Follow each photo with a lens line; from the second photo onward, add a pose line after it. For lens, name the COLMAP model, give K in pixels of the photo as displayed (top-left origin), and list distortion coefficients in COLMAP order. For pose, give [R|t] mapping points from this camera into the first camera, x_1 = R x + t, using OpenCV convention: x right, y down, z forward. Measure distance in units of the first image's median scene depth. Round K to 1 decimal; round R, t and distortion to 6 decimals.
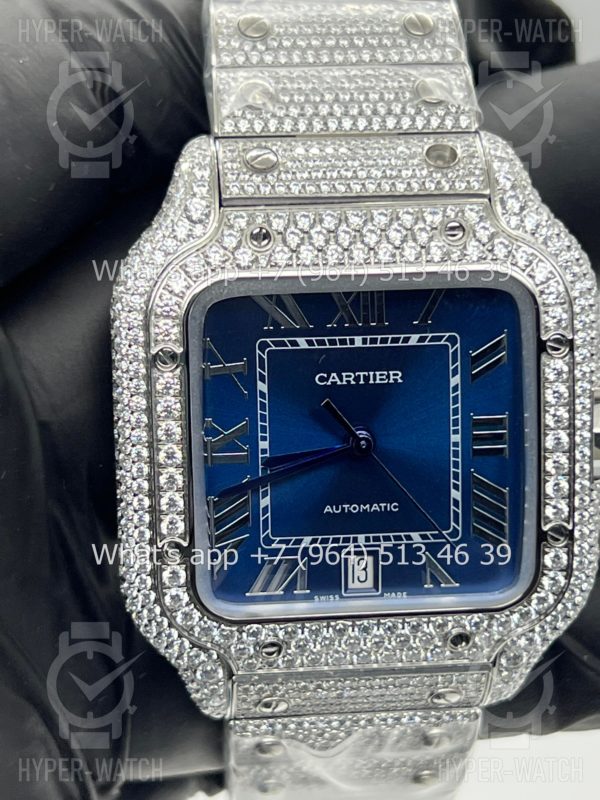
lens RADIAL K [[1898.1, 0, 300.0], [0, 1898.1, 400.0], [0, 0, 1]] dist [0.264982, -0.157493]
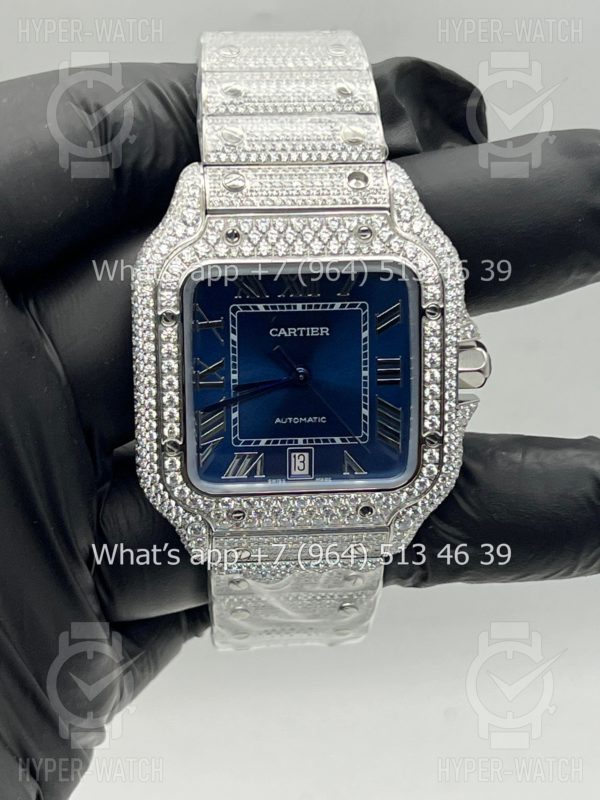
lens RADIAL K [[1898.1, 0, 300.0], [0, 1898.1, 400.0], [0, 0, 1]] dist [0.264982, -0.157493]
pose [[0.999865, 0.012648, -0.010489, 0.047533], [-0.012170, 0.998937, 0.044451, -0.024238], [0.011040, -0.044318, 0.998956, -0.471275]]
